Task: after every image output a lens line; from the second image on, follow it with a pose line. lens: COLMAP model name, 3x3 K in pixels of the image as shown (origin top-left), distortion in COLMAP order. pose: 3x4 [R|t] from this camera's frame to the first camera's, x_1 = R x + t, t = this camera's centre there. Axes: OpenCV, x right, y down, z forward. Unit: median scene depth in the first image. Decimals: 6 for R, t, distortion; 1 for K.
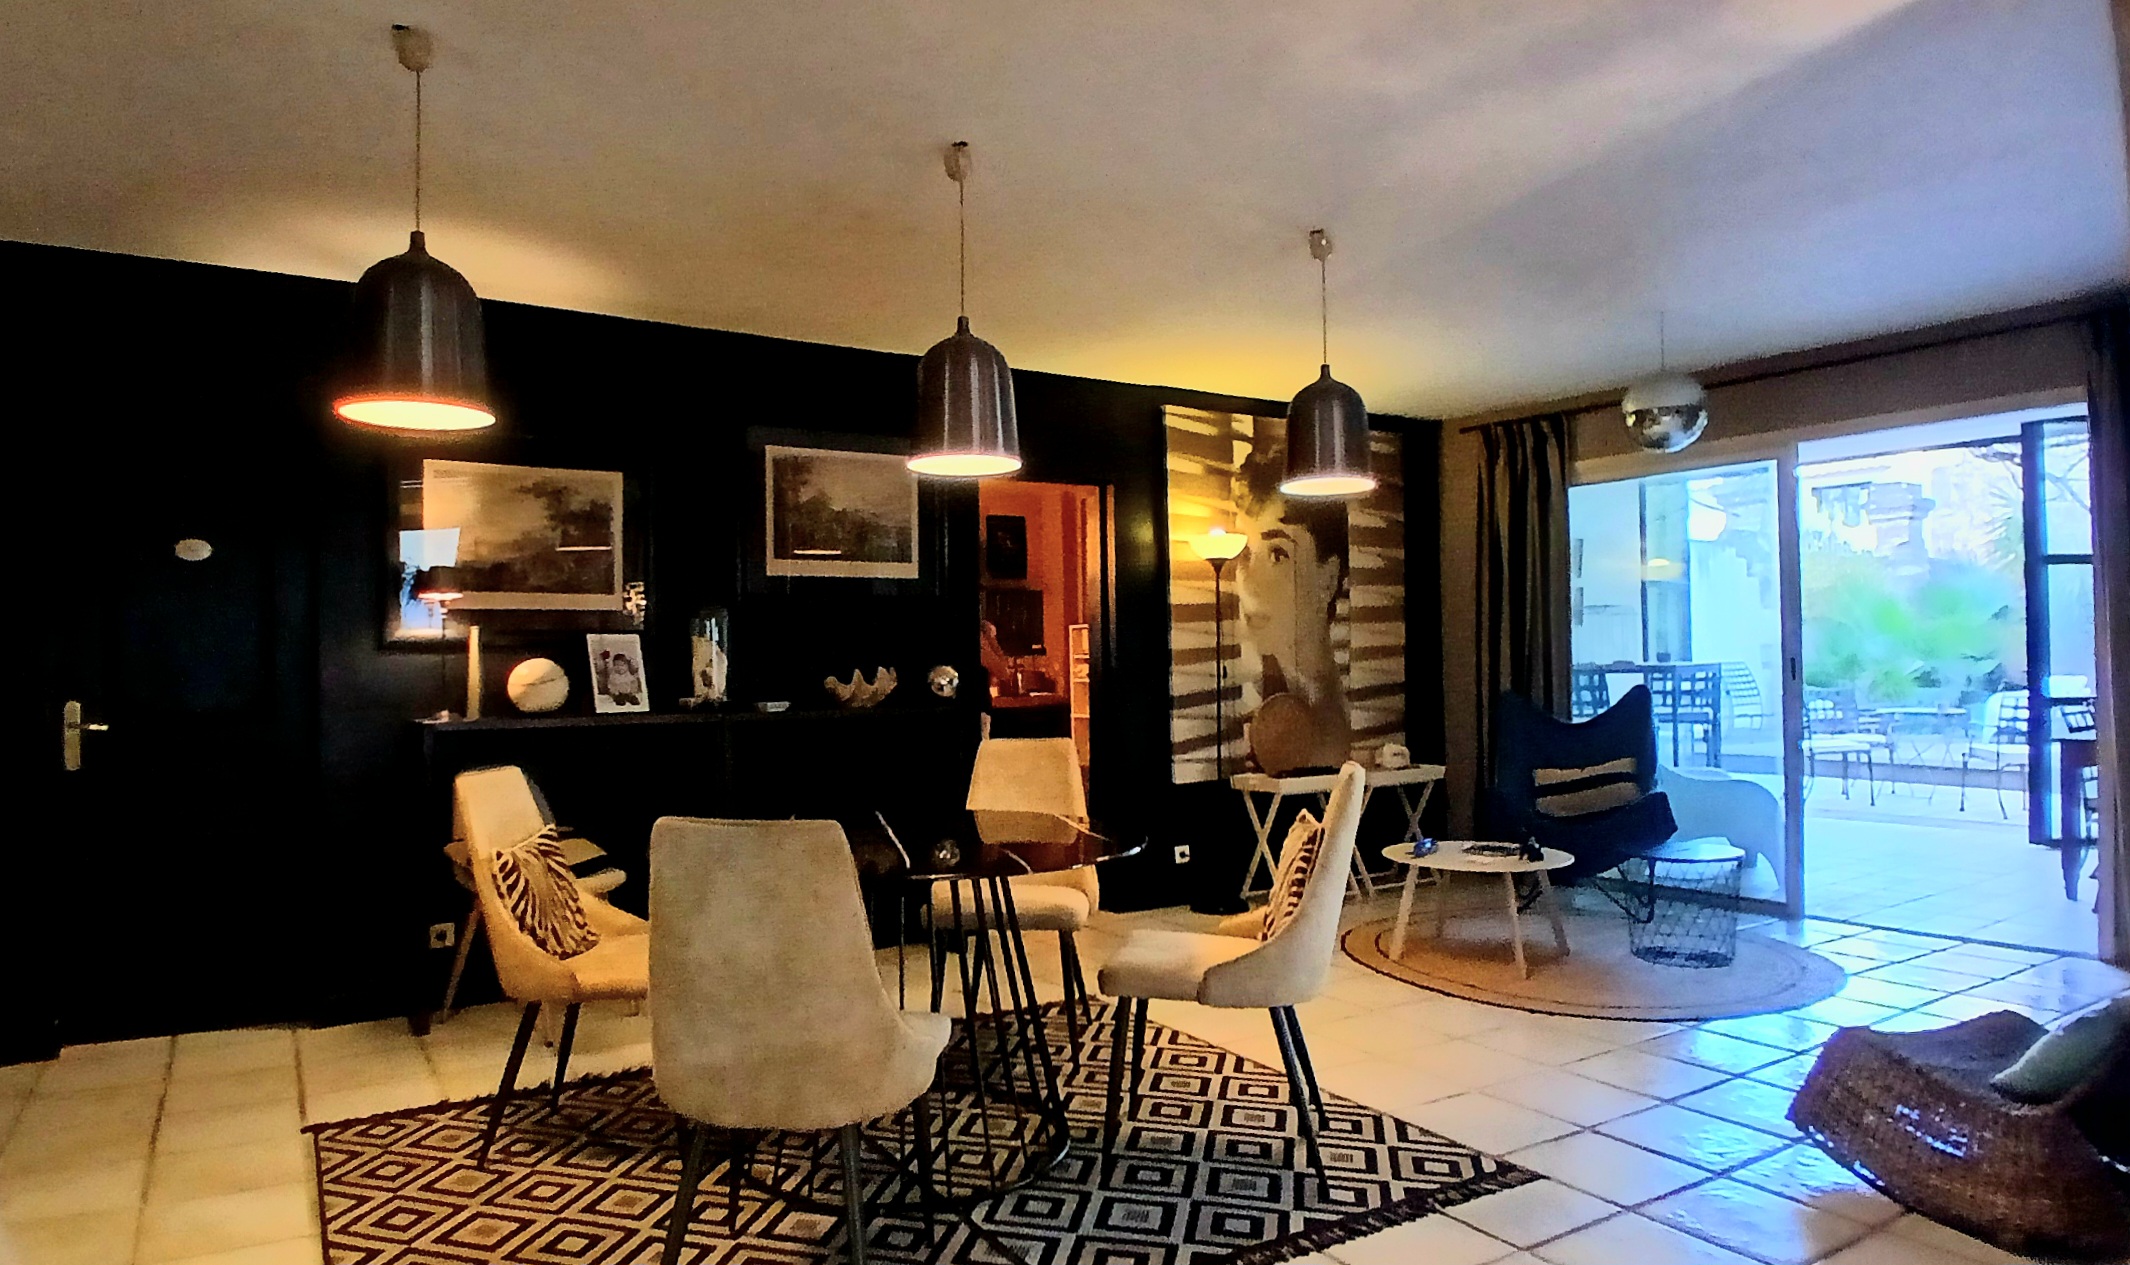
lens RADIAL K [[1364.2, 0, 1019.2], [0, 1364.2, 634.9], [0, 0, 1]] dist [-0.005536, -0.003071]
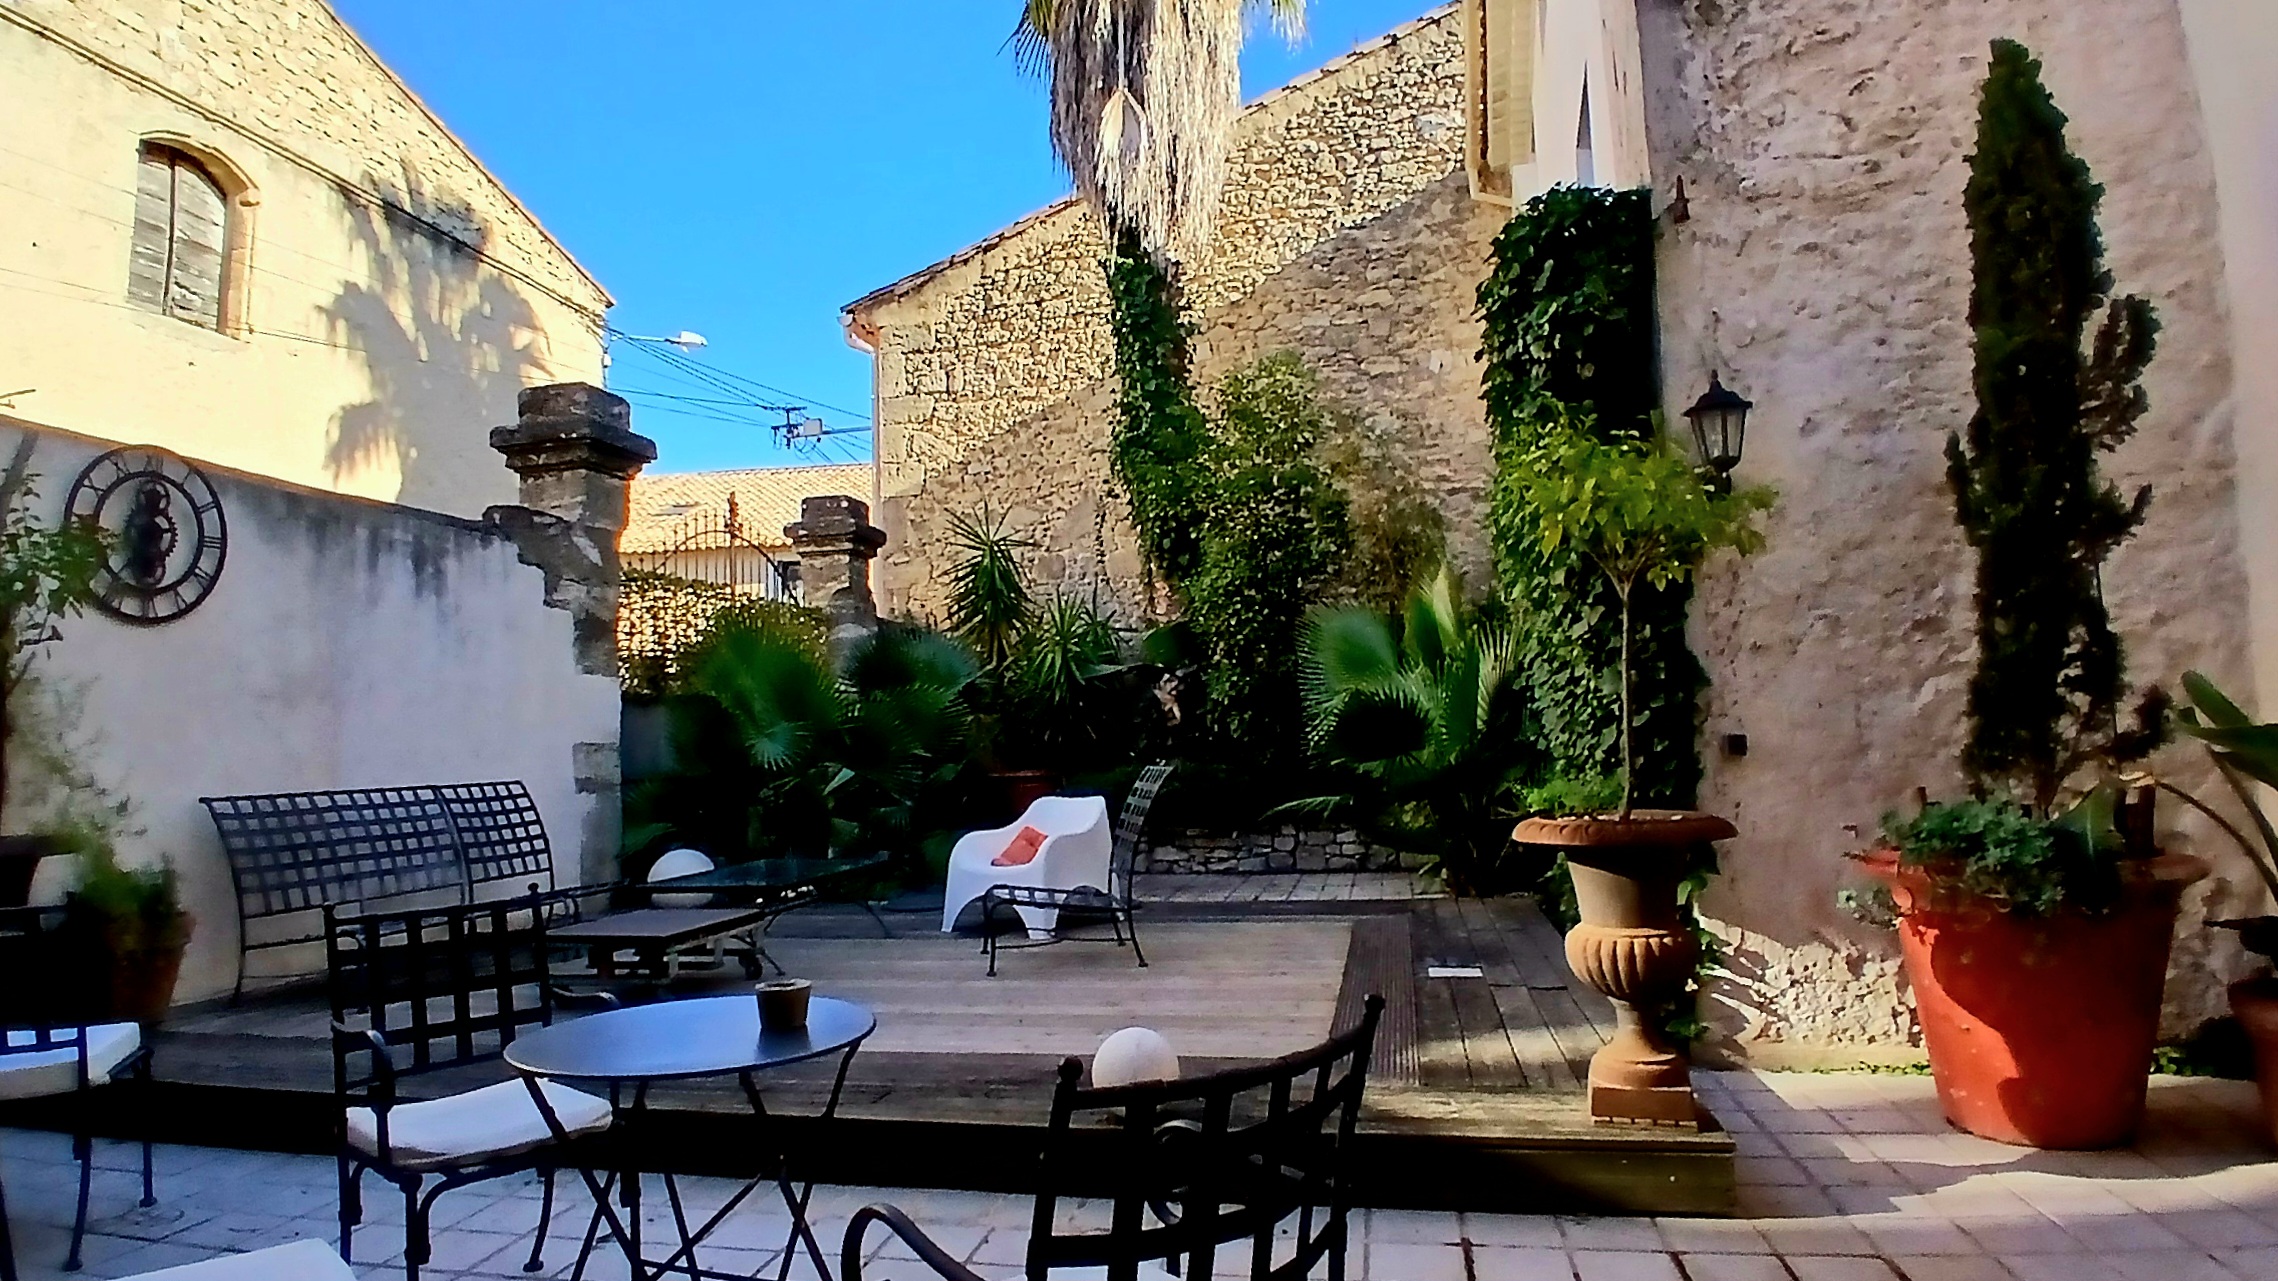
lens RADIAL K [[1154.9, 0, 1144.6], [0, 1154.9, 656.9], [0, 0, 1]] dist [-0.000469, -0.045036]
pose [[0.704561, 0.045413, 0.708189, 0.803390], [0.005178, 0.997595, -0.069122, 0.009289], [-0.709625, 0.052367, 0.702631, 1.132343]]
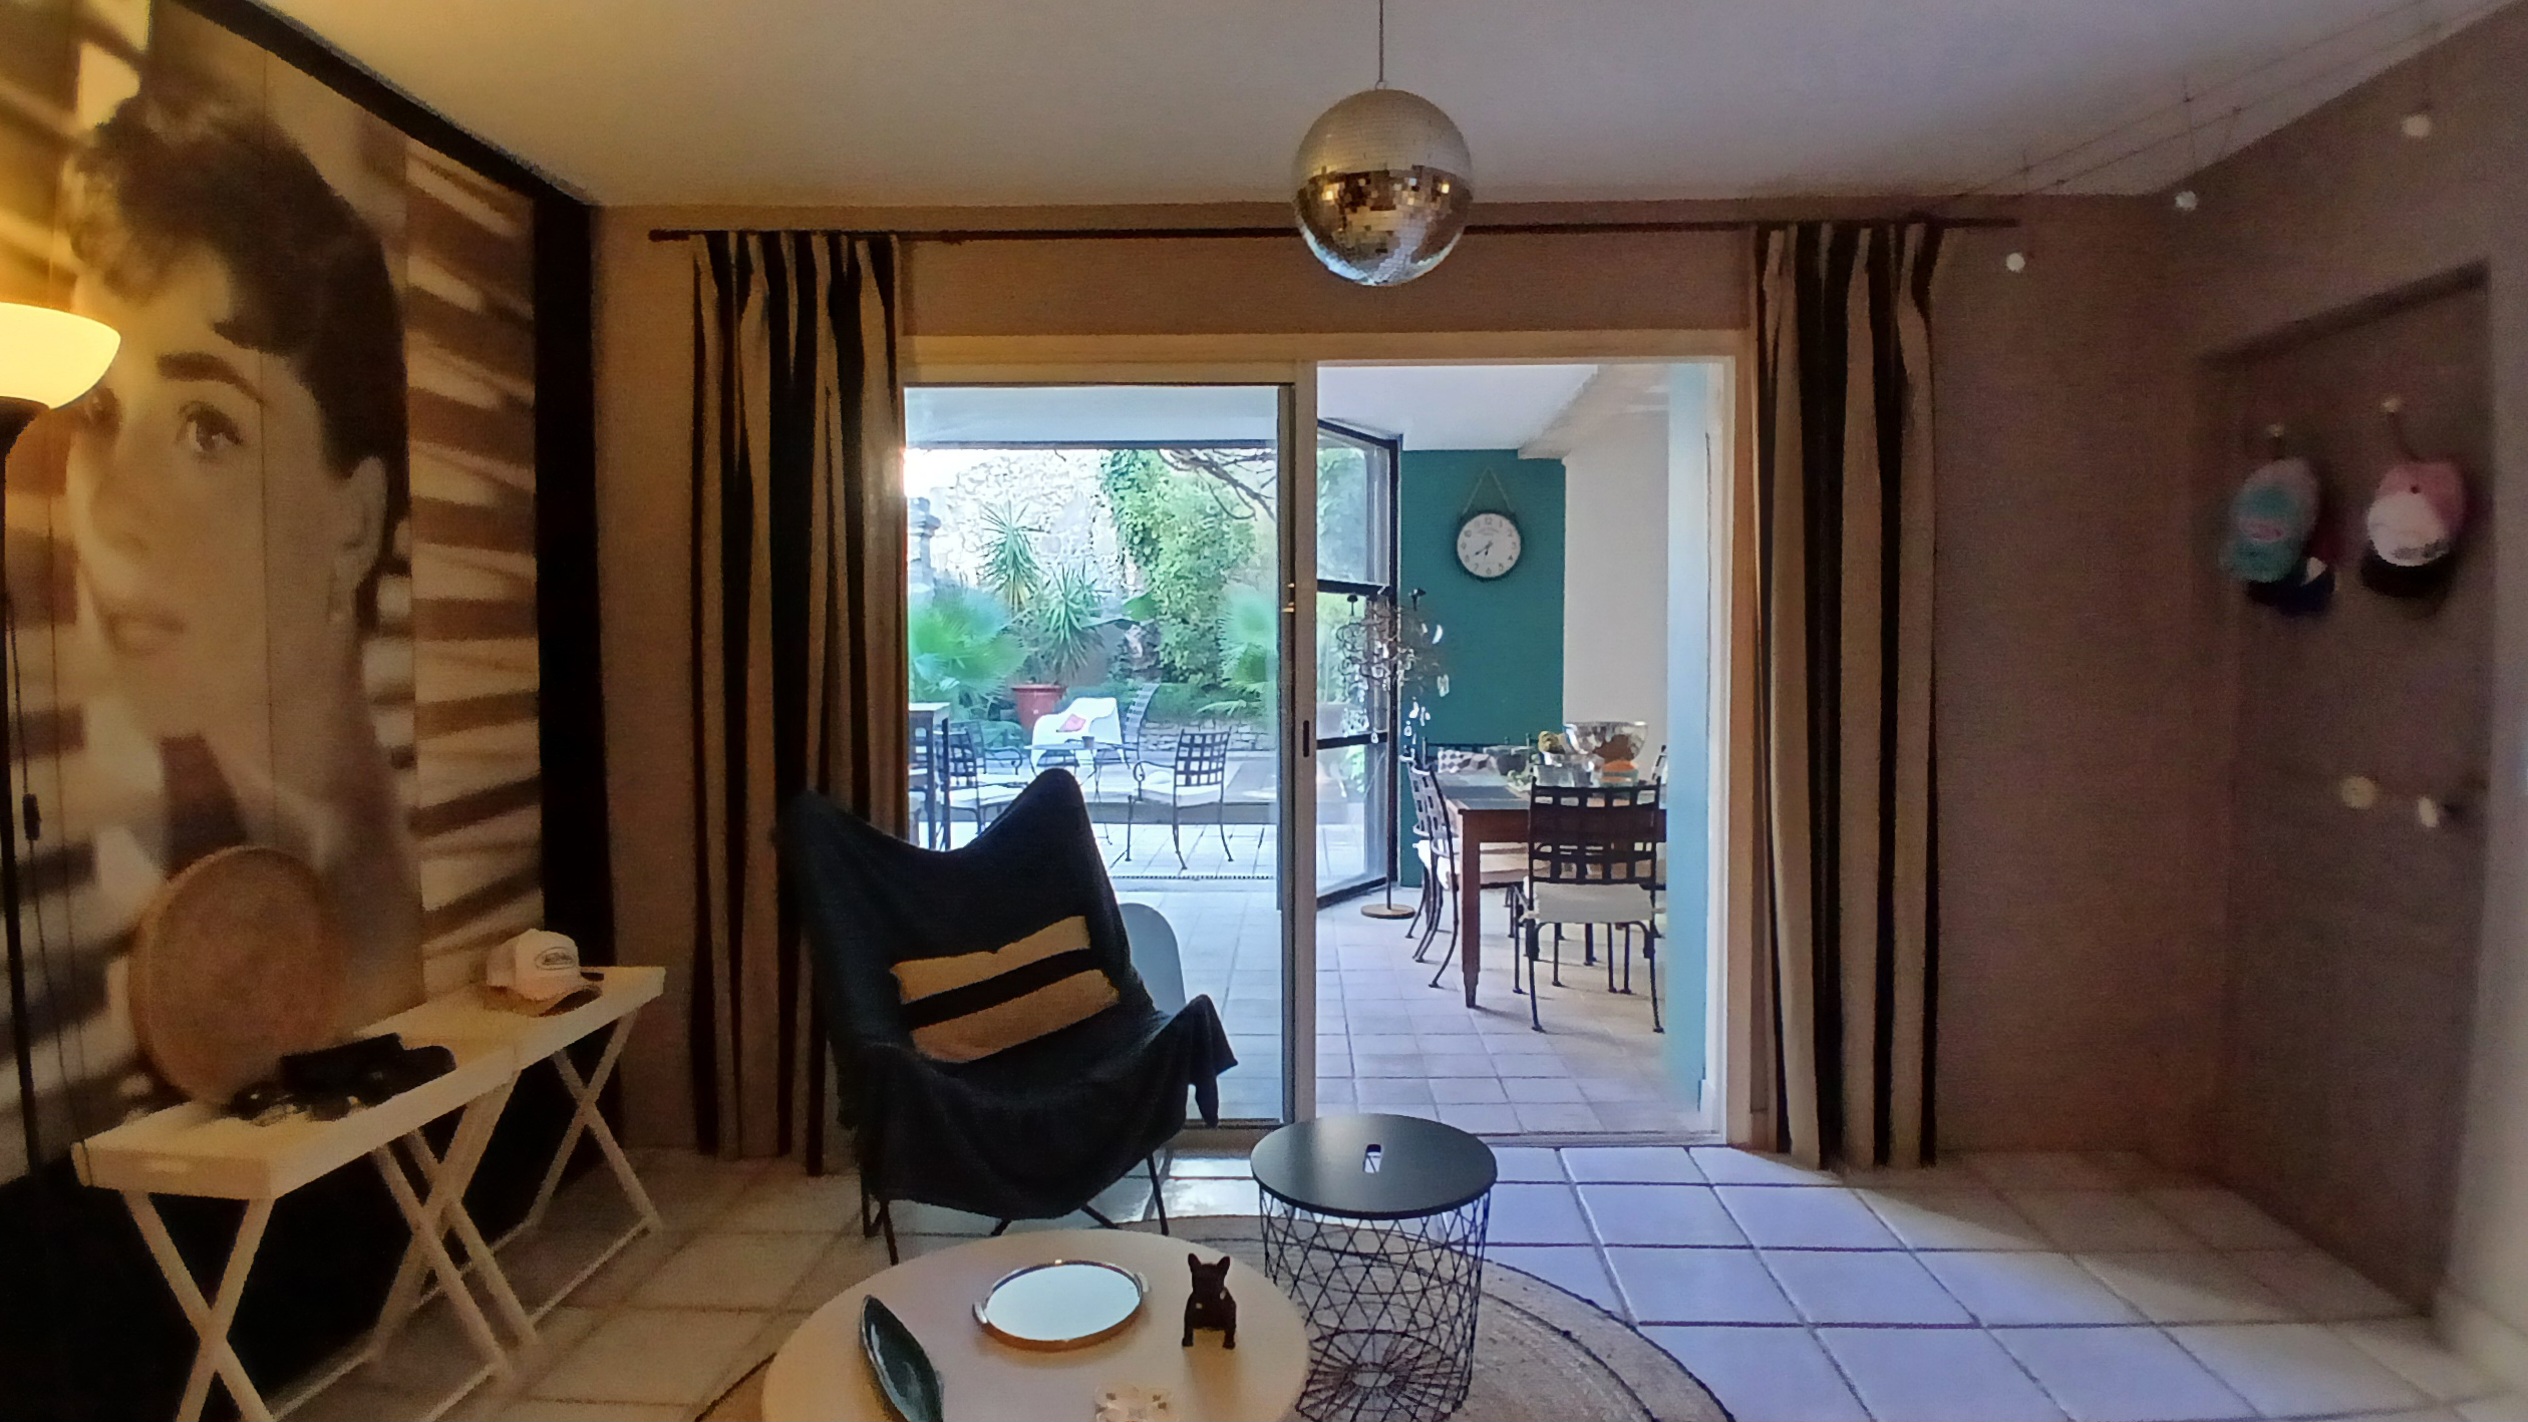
lens RADIAL K [[1281.6, 0, 1270.2], [0, 1281.6, 729.2], [0, 0, 1]] dist [-0.000469, -0.045036]
pose [[0.567126, -0.032948, 0.822972, 0.082296], [-0.023869, 0.998122, 0.056409, -0.009598], [-0.823285, -0.051635, 0.565275, 0.597882]]
